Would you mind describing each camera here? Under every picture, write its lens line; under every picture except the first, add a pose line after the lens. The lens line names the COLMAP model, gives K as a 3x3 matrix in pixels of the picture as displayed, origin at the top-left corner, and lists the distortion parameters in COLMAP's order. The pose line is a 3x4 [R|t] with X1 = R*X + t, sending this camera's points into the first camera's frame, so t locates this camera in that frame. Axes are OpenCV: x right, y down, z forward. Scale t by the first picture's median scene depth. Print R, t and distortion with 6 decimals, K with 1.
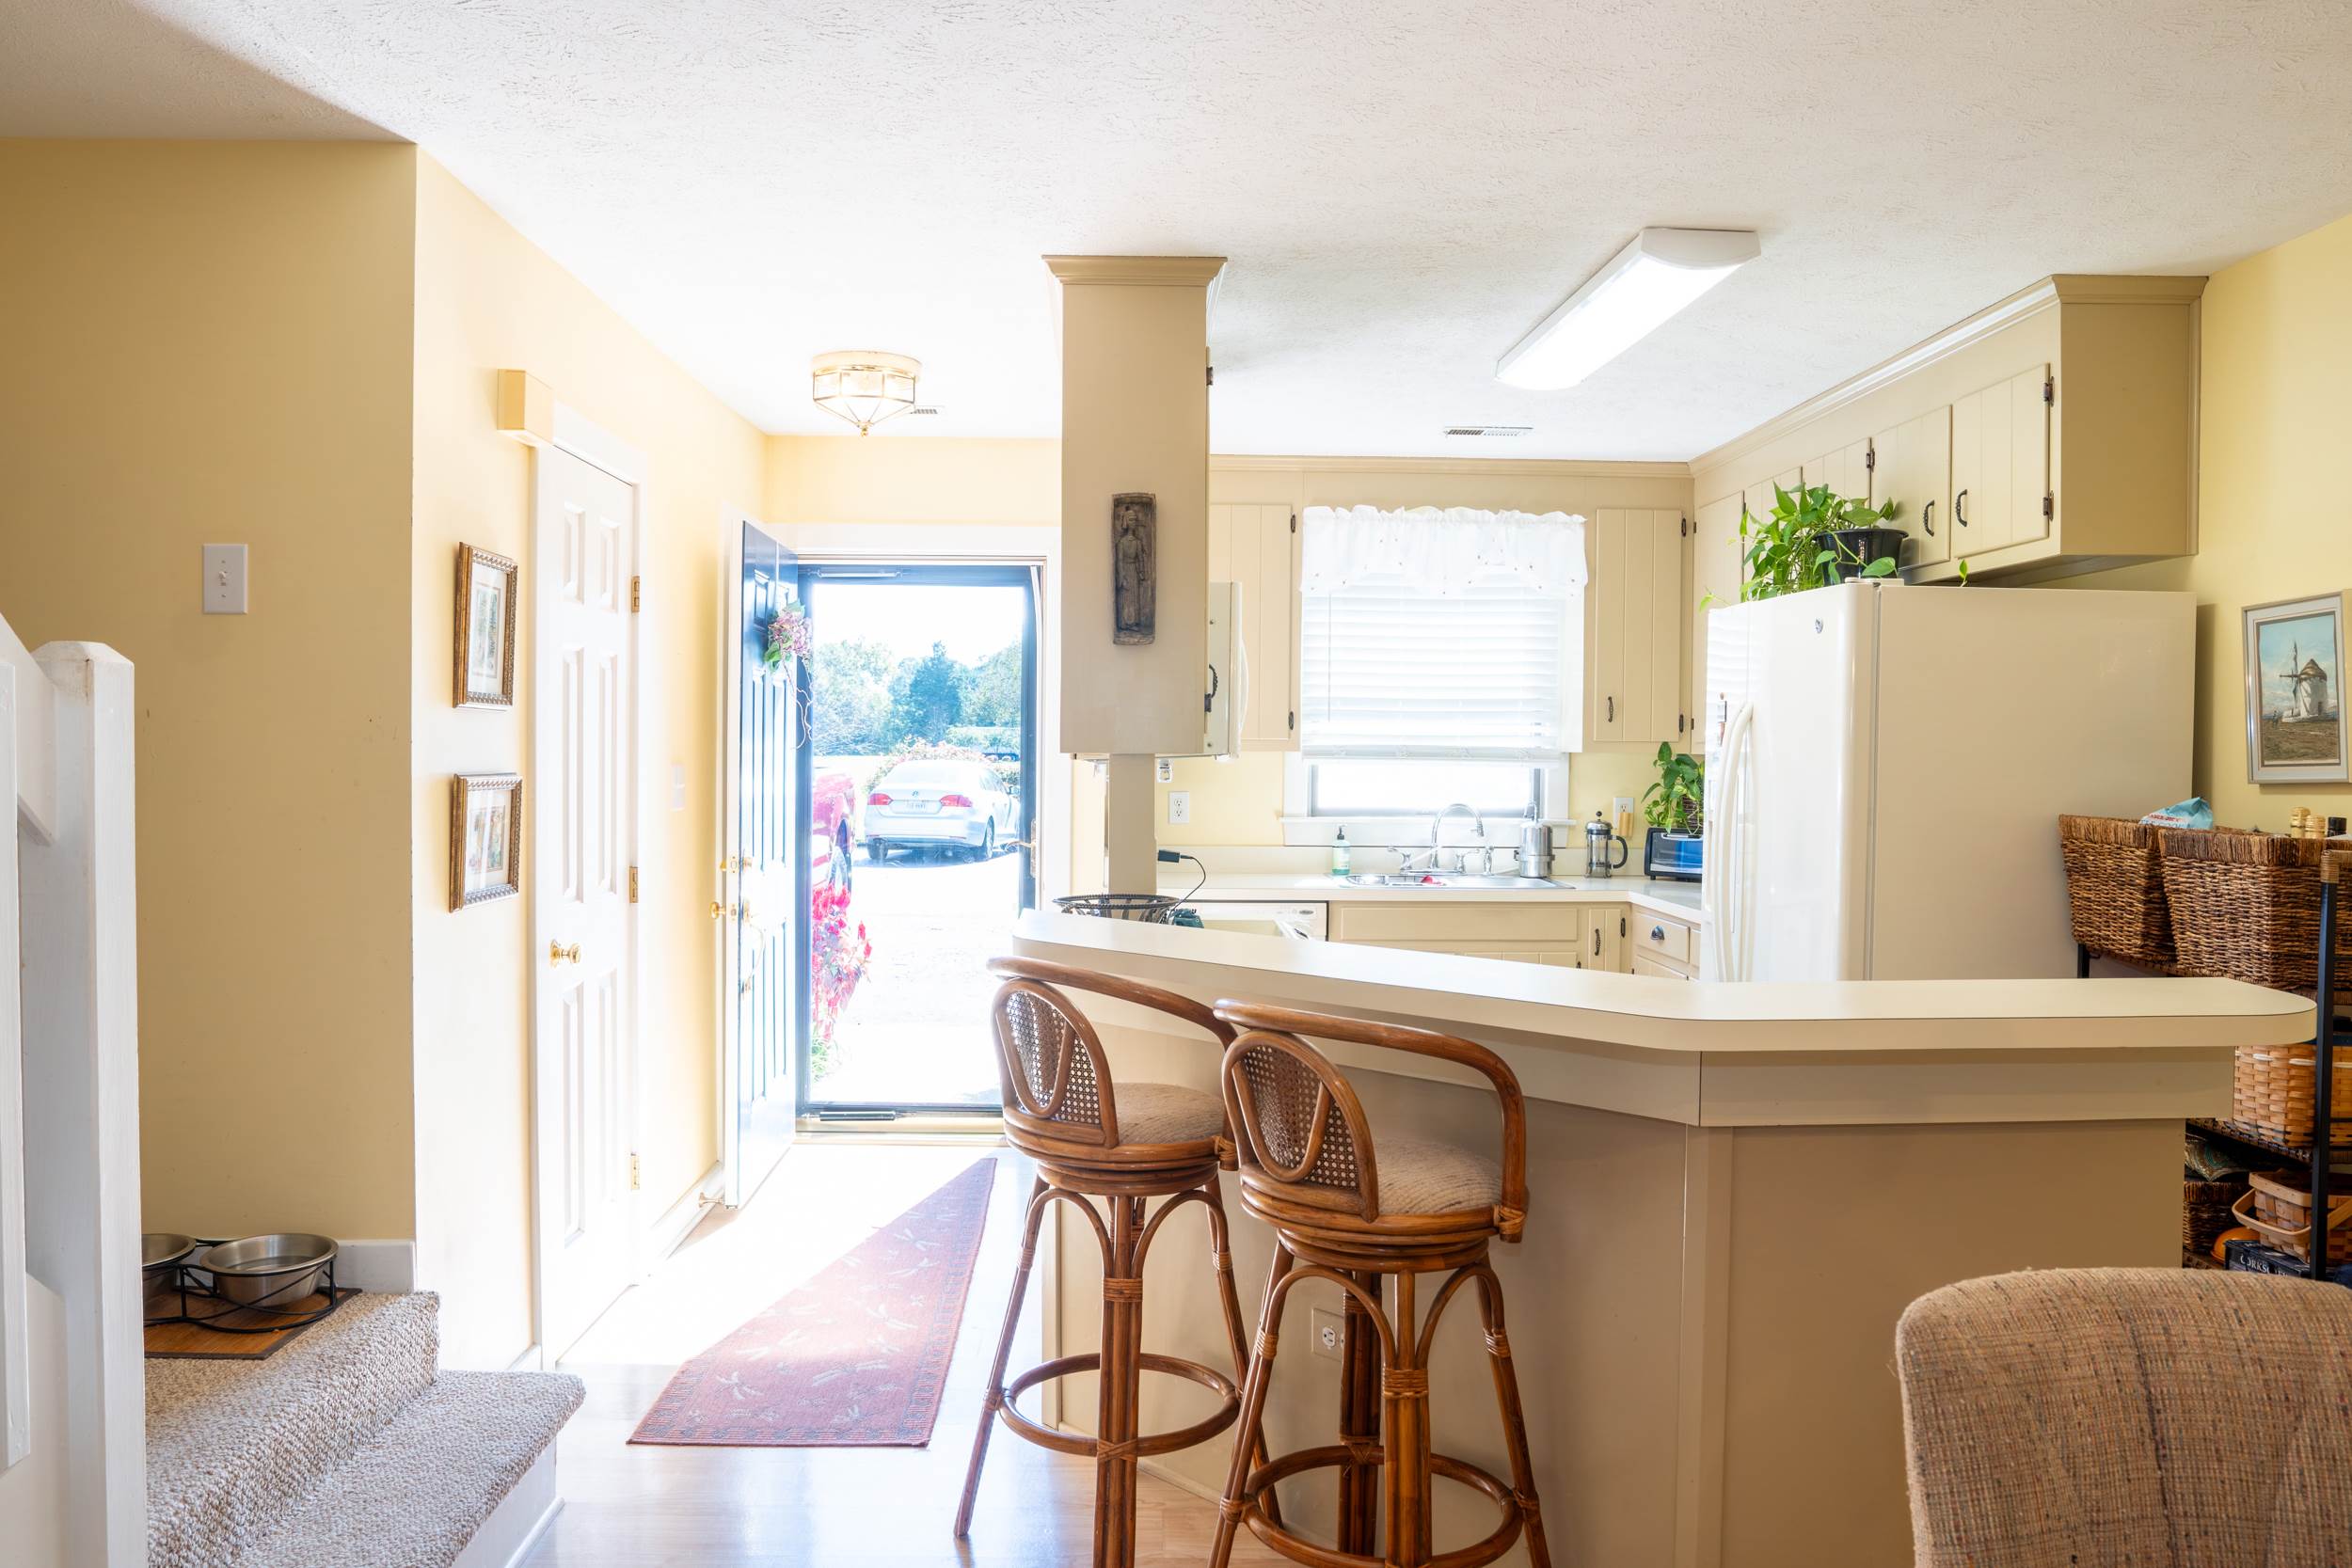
lens RADIAL K [[1682.3, 0, 1174.8], [0, 1682.3, 779.9], [0, 0, 1]] dist [-0.070386, 0.038287]
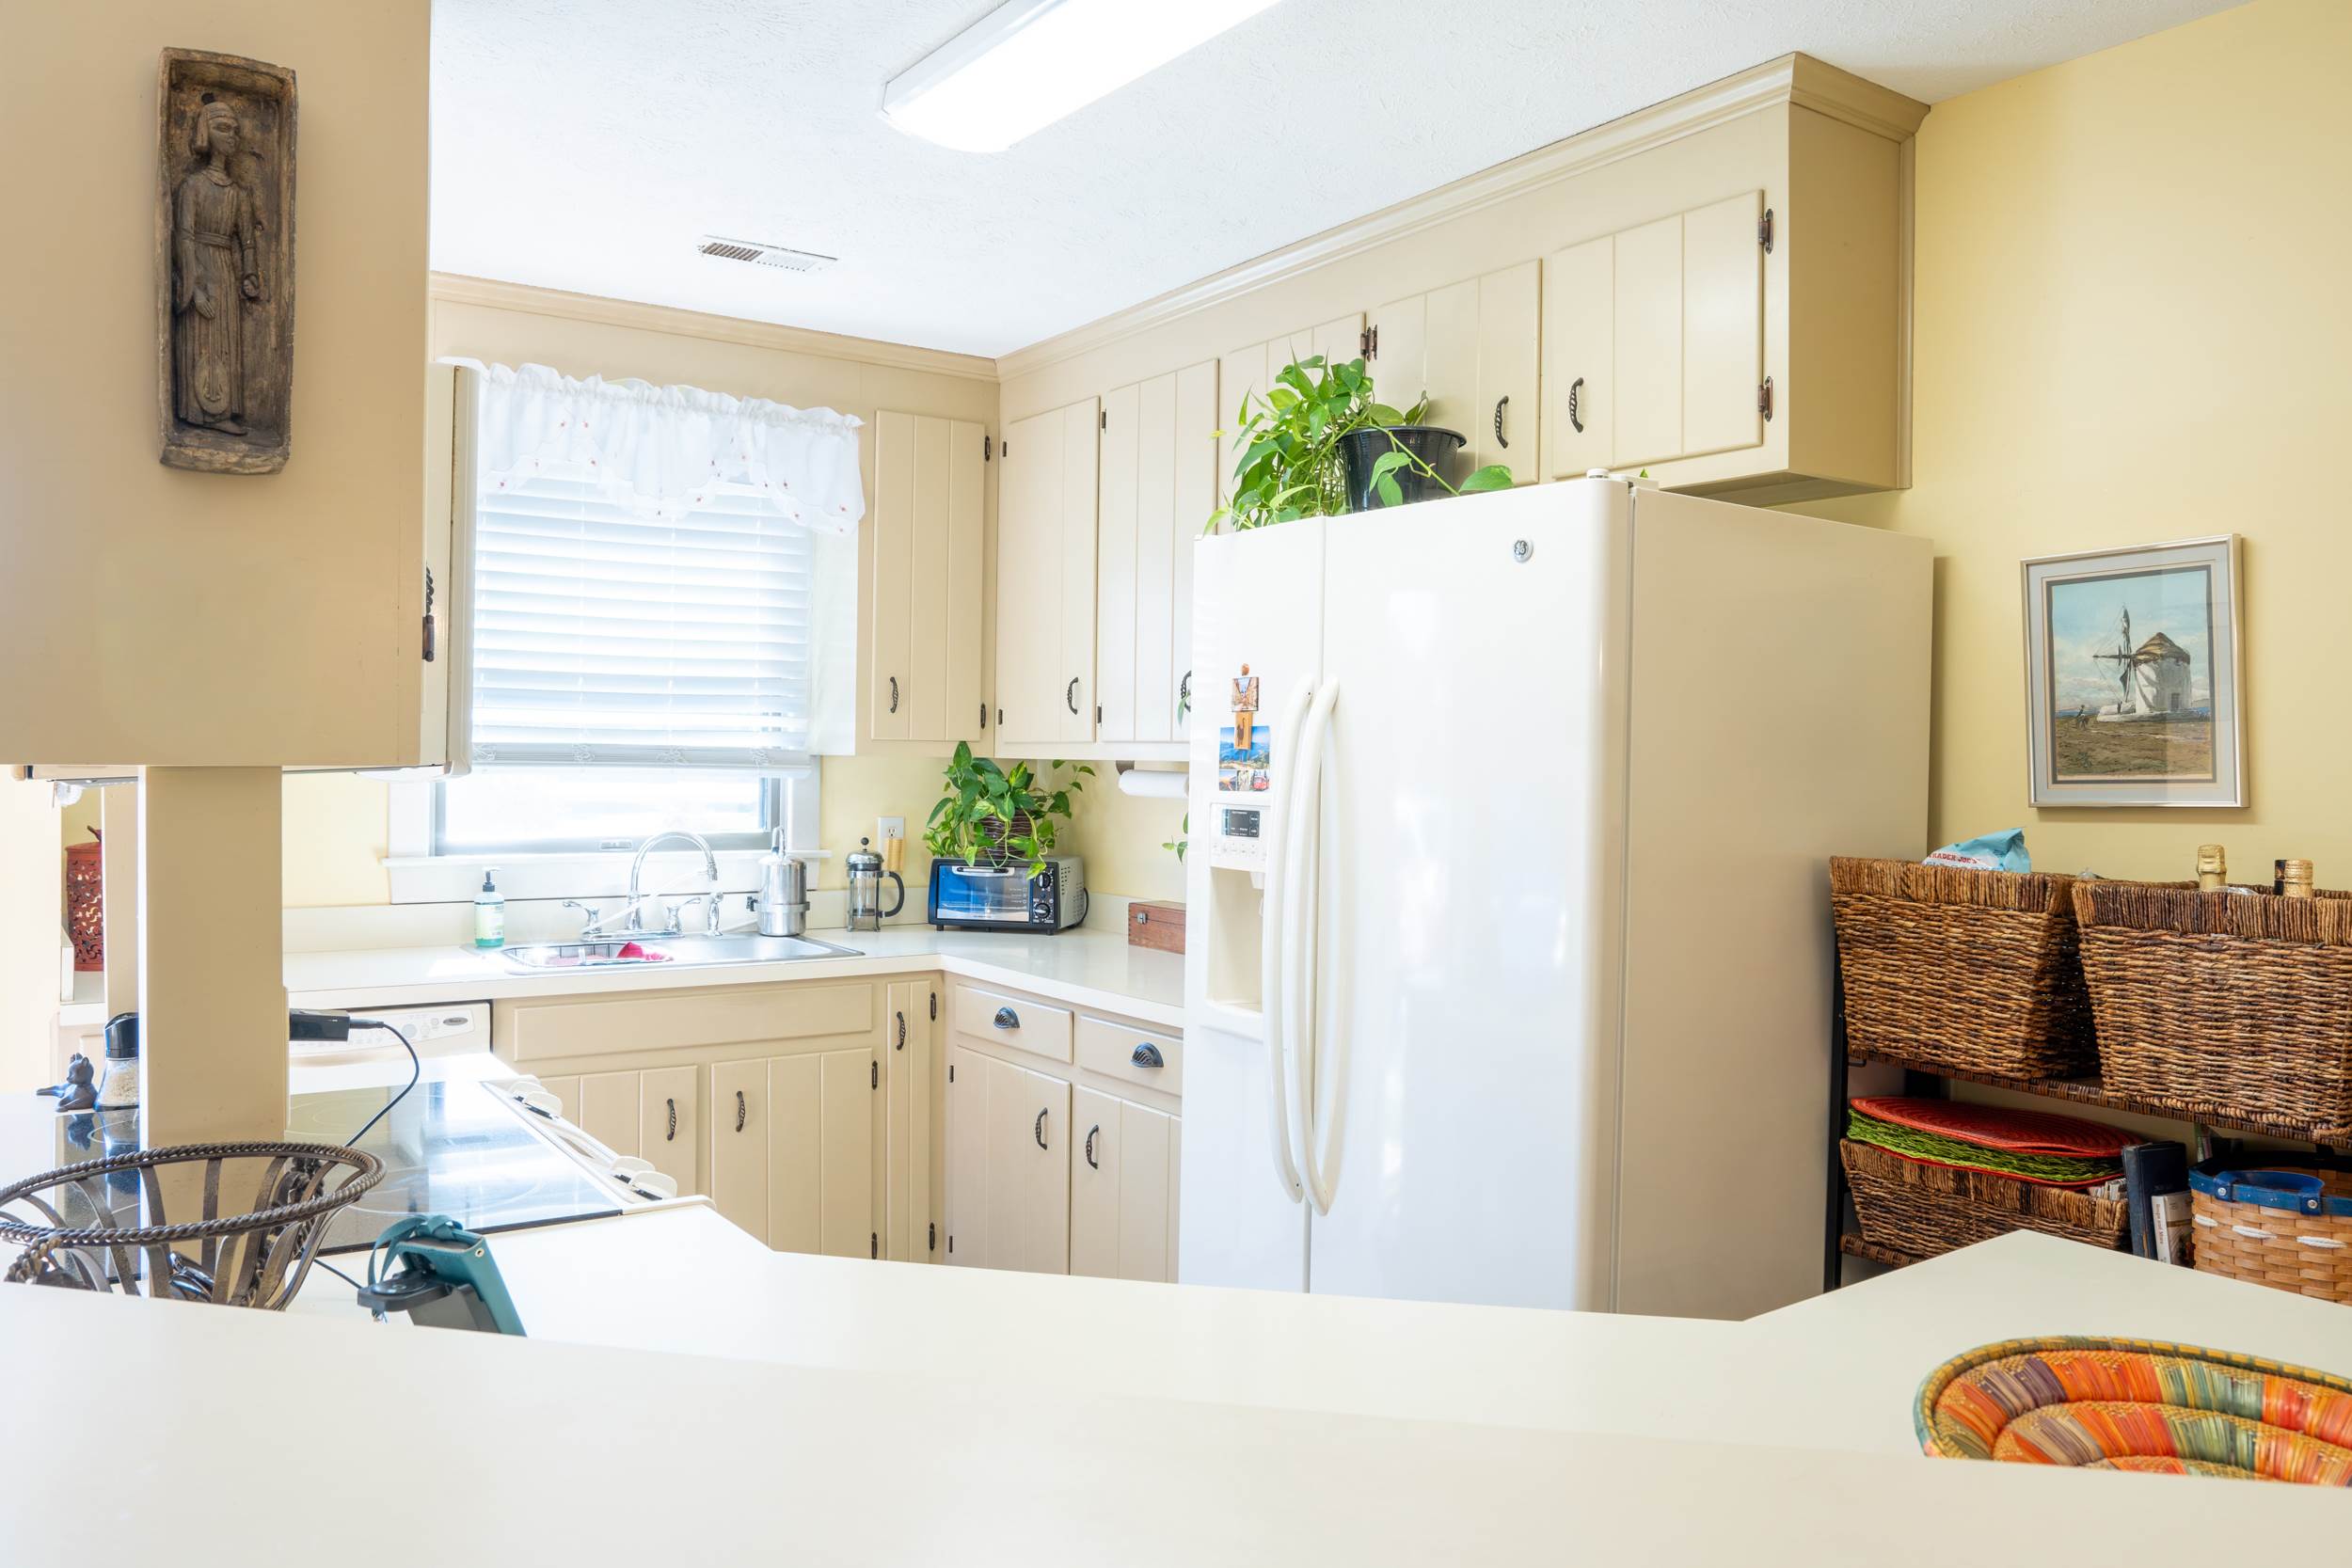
lens RADIAL K [[1682.3, 0, 1185.6], [0, 1682.3, 778.6], [0, 0, 1]] dist [-0.070386, 0.038287]
pose [[0.835277, -0.004502, 0.549811, -0.037135], [0.004536, 0.999989, 0.001297, -0.009589], [-0.549811, 0.001411, 0.835288, 0.455770]]
